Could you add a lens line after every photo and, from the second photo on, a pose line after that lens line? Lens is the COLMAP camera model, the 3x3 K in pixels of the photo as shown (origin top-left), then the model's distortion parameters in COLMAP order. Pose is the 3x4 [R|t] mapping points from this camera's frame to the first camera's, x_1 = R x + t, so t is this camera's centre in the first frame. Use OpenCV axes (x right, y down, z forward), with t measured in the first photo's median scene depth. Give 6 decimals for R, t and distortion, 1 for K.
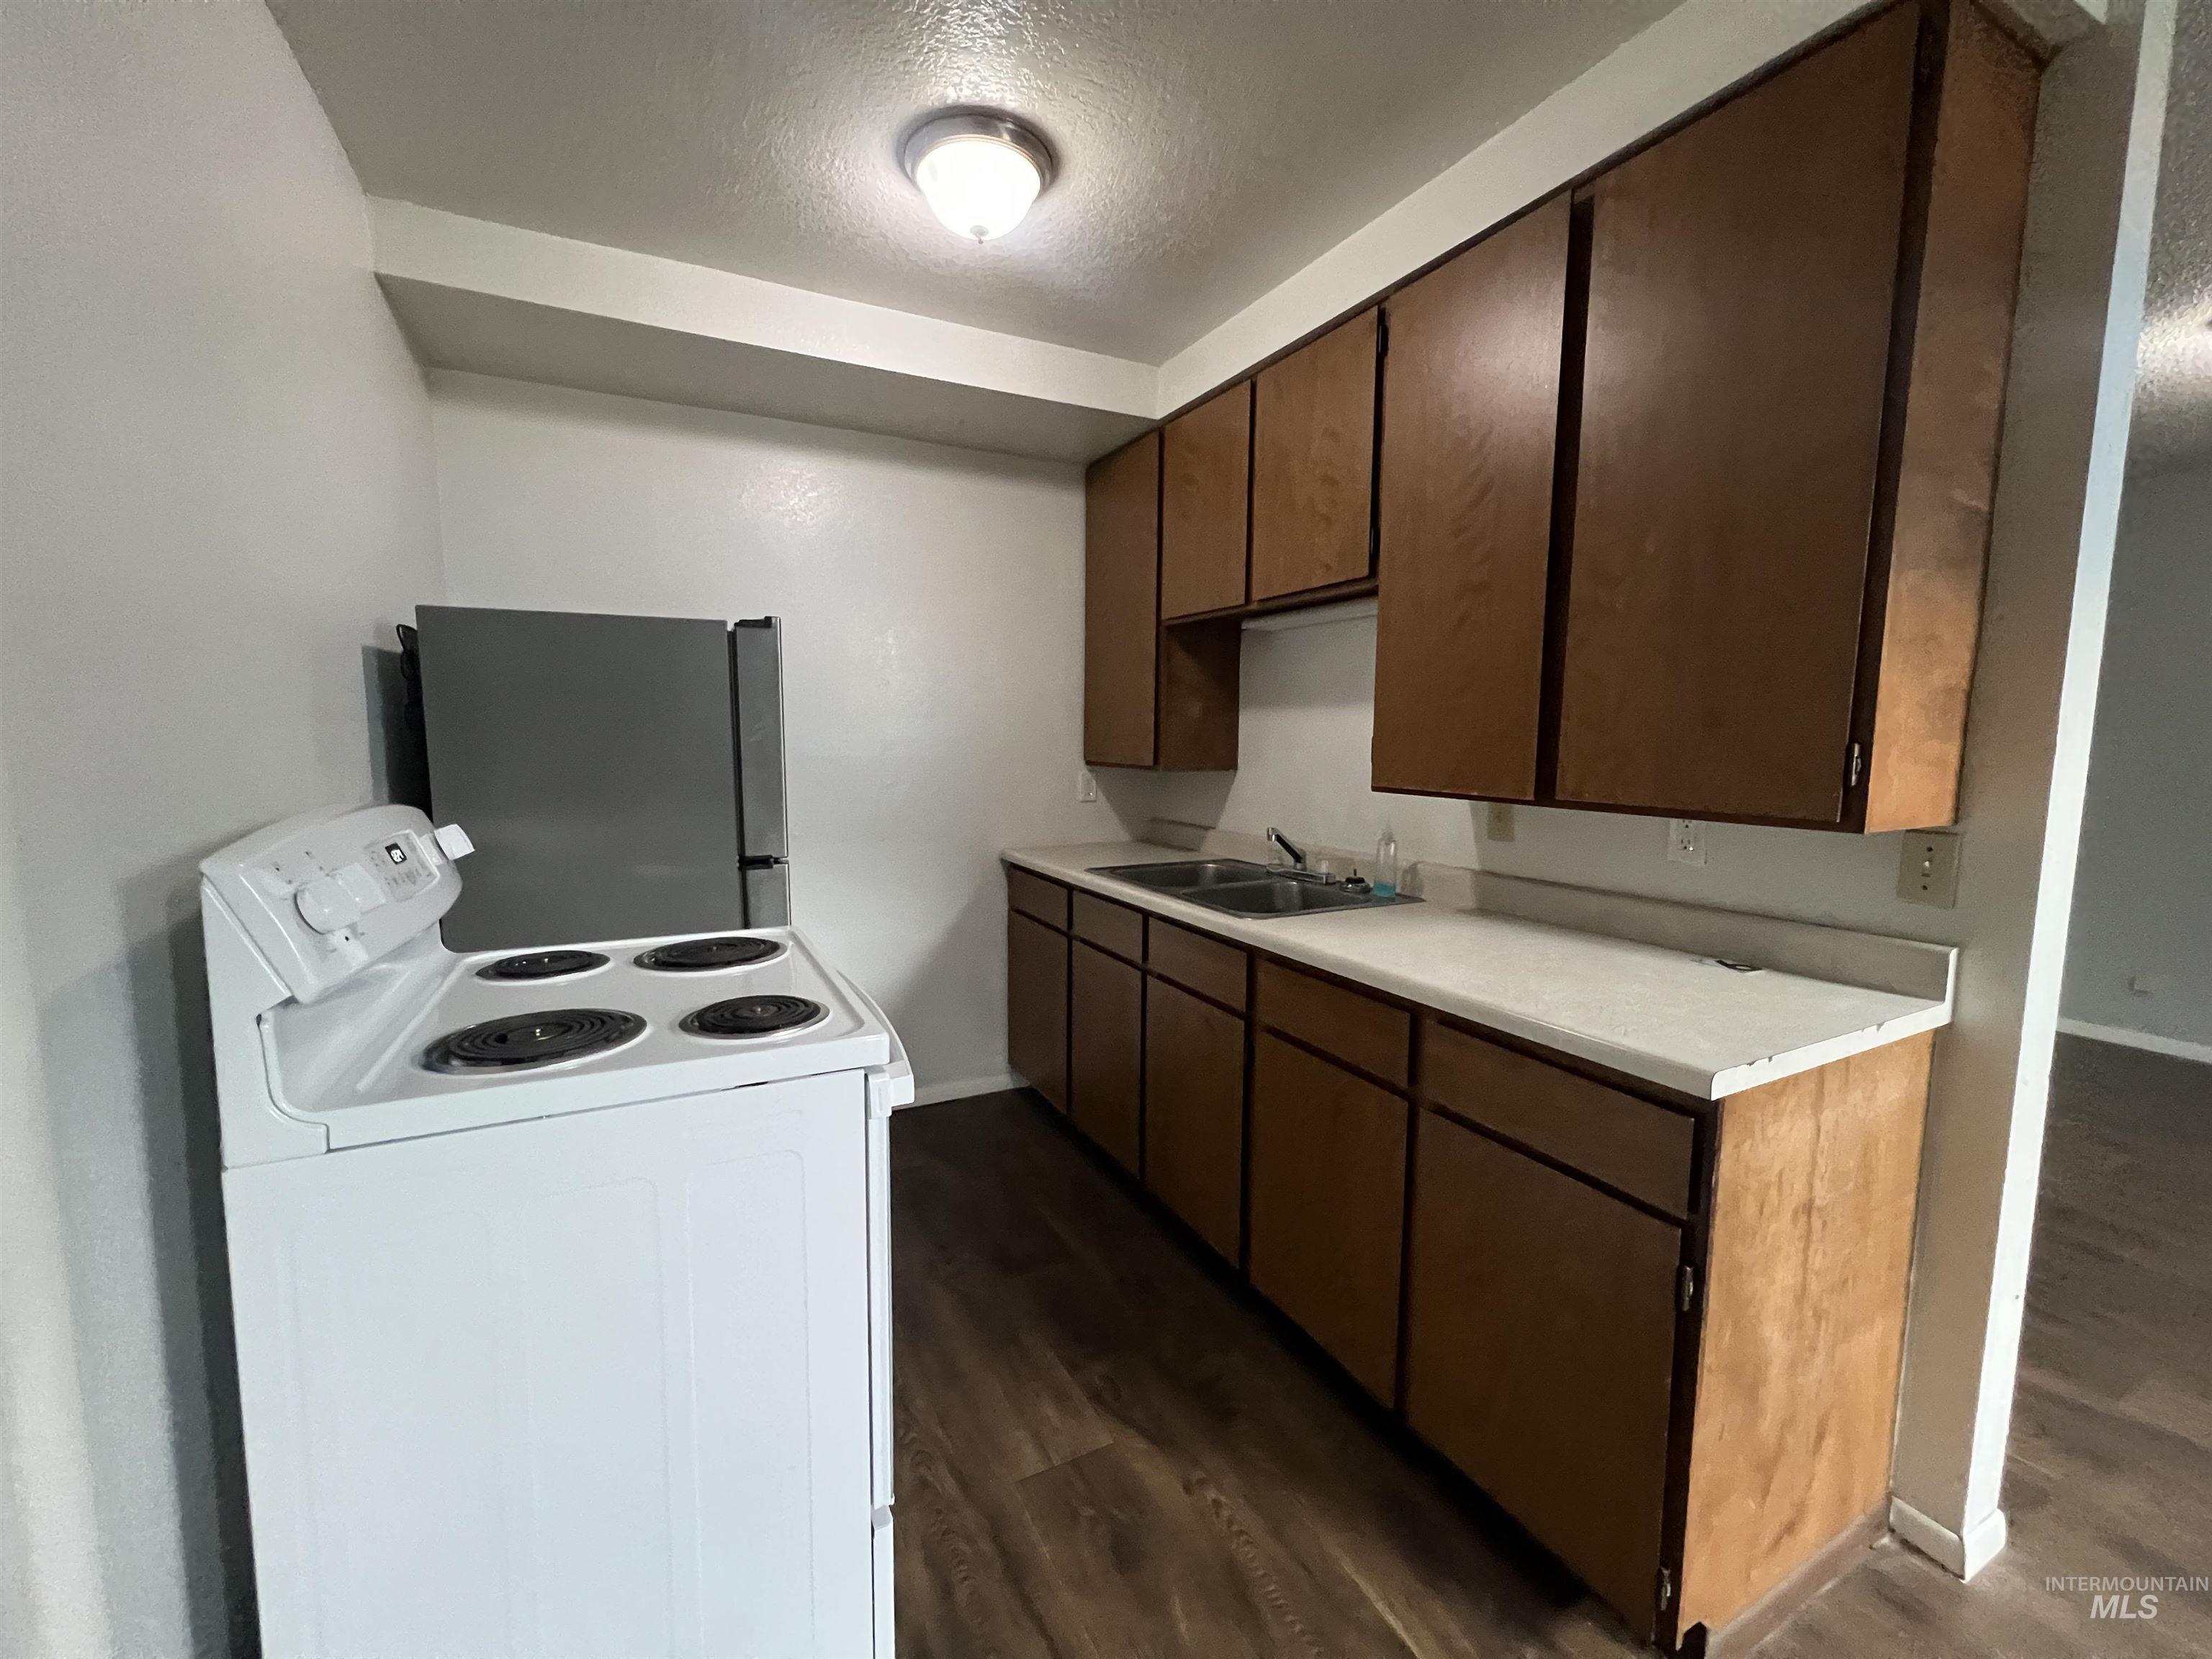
lens RADIAL K [[883.5, 0, 1098.6], [0, 883.5, 824.0], [0, 0, 1]] dist [-0.001117, 0.000042]
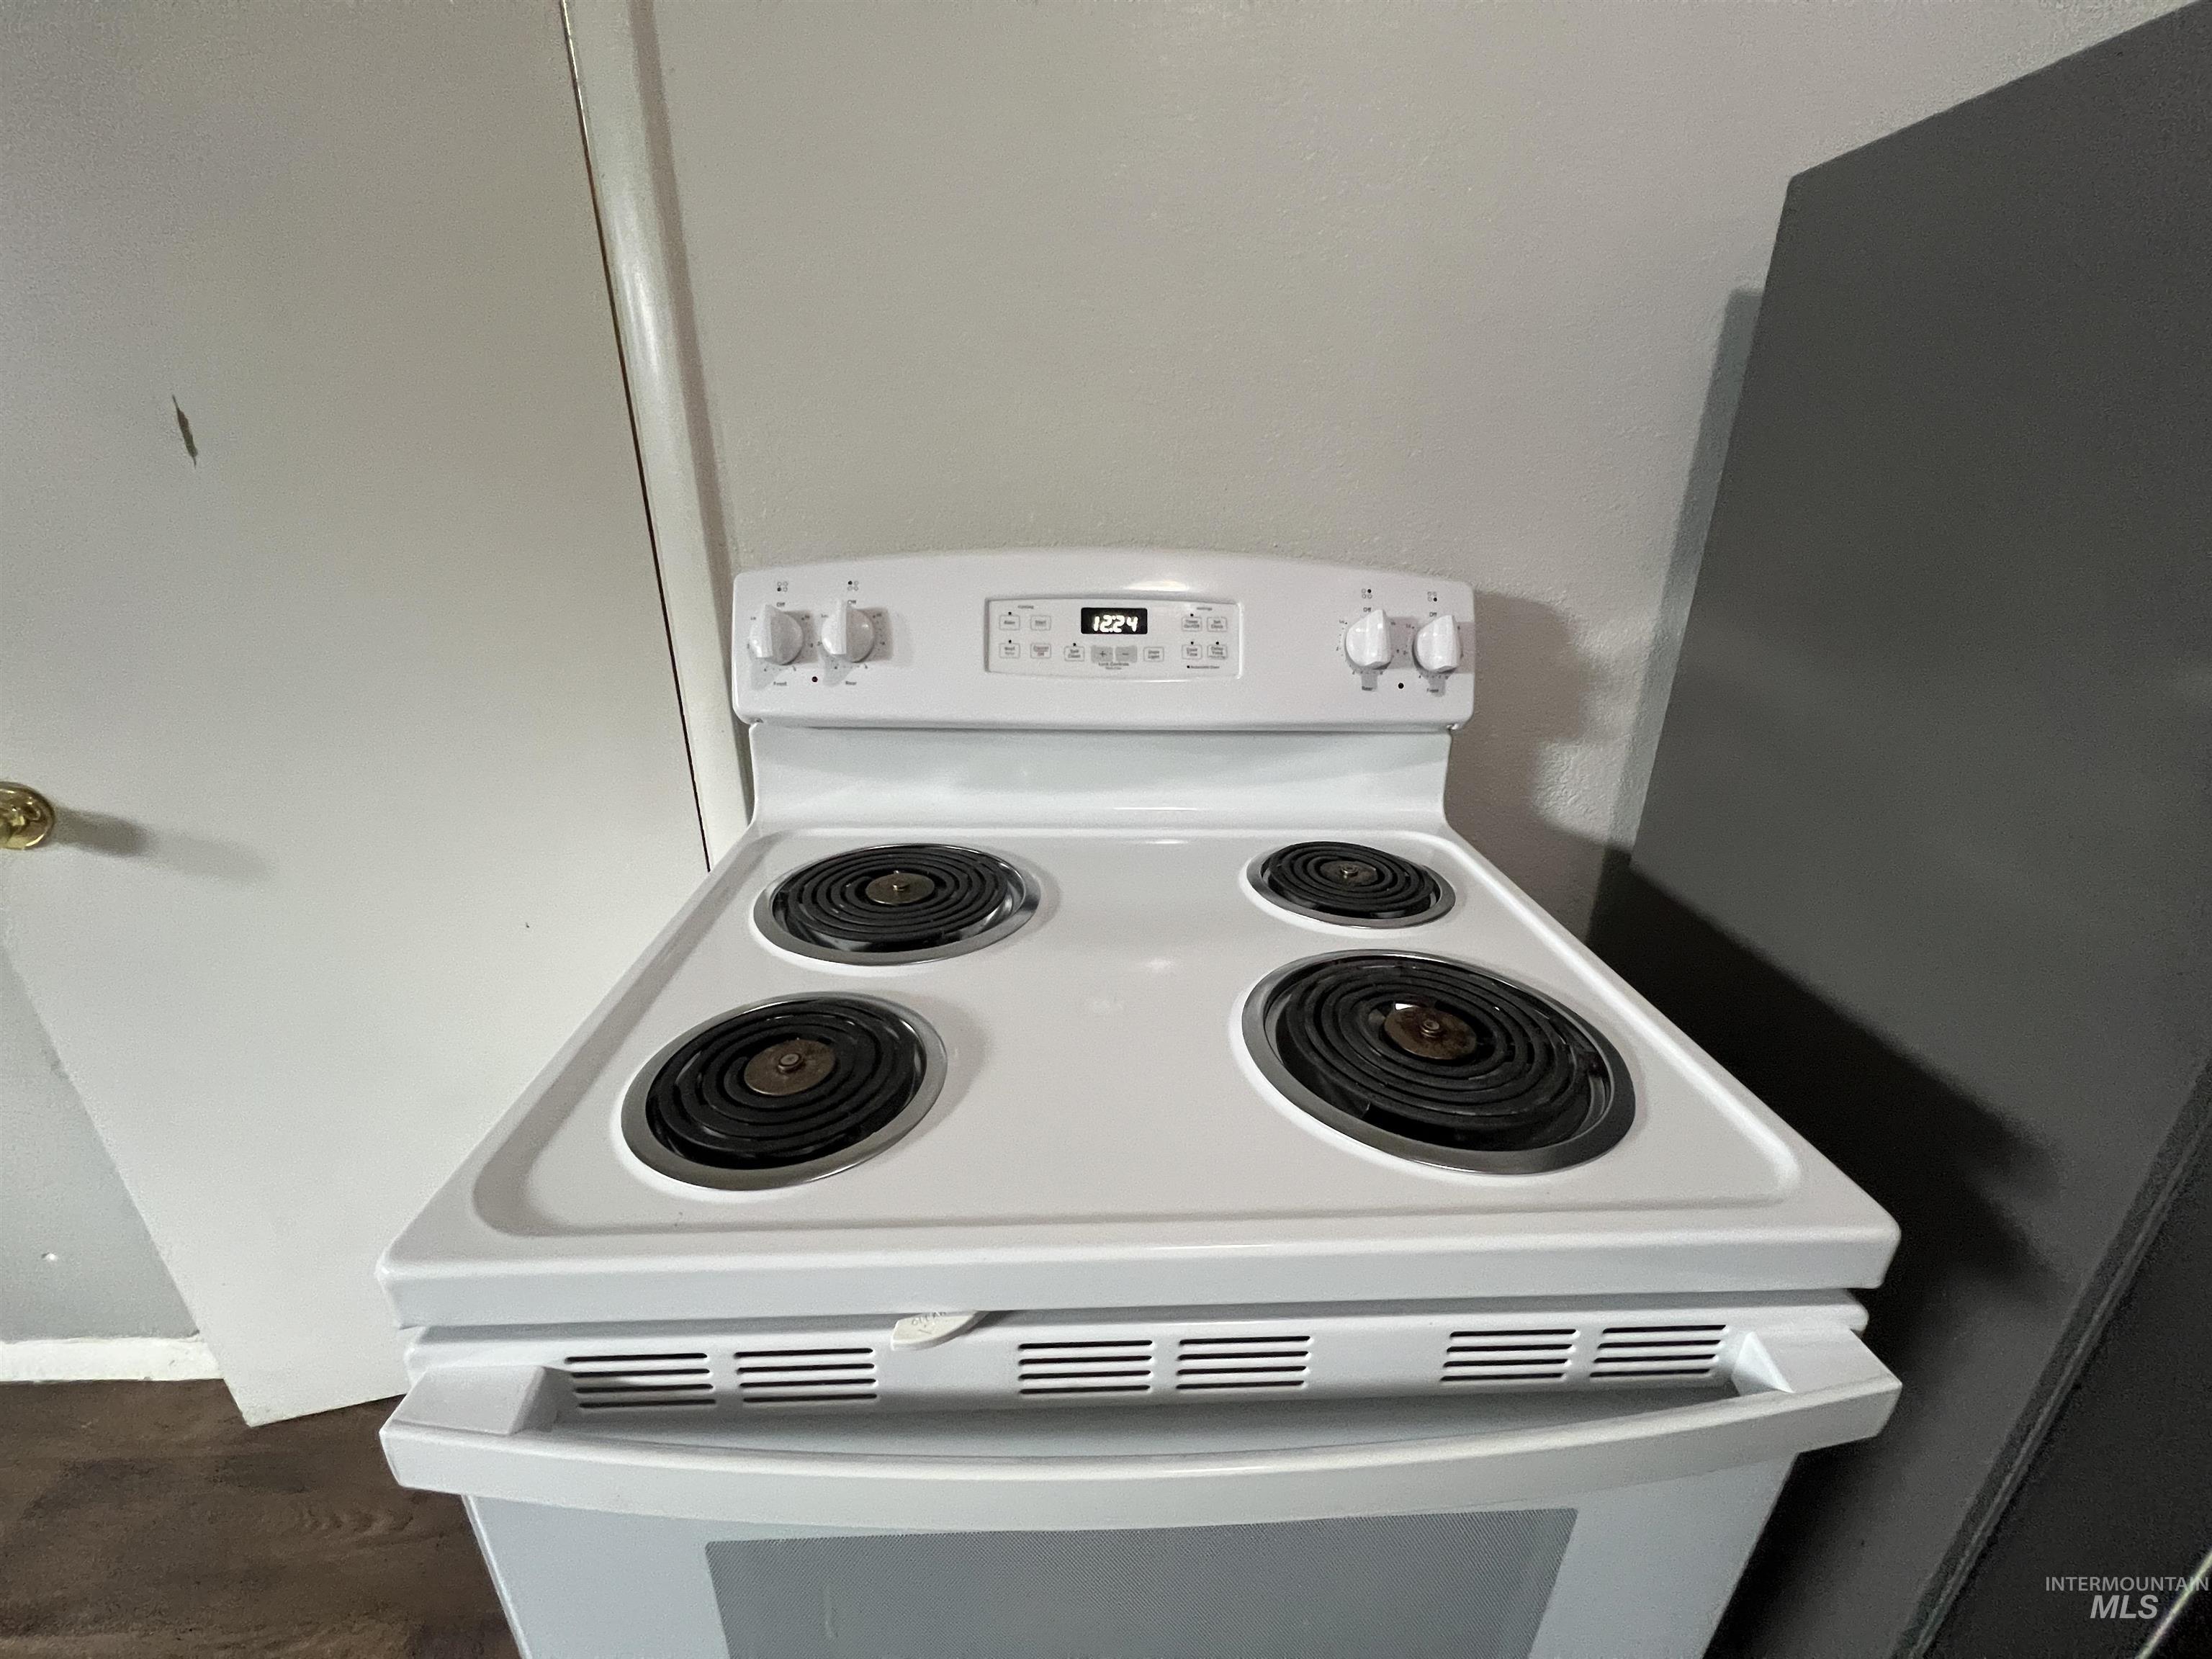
lens RADIAL K [[883.5, 0, 1098.6], [0, 883.5, 824.0], [0, 0, 1]] dist [-0.001117, 0.000042]
pose [[-0.410096, 0.314179, -0.856220, -0.087014], [-0.100762, 0.917440, 0.384904, -0.073132], [0.906459, 0.244122, -0.344581, 1.007363]]
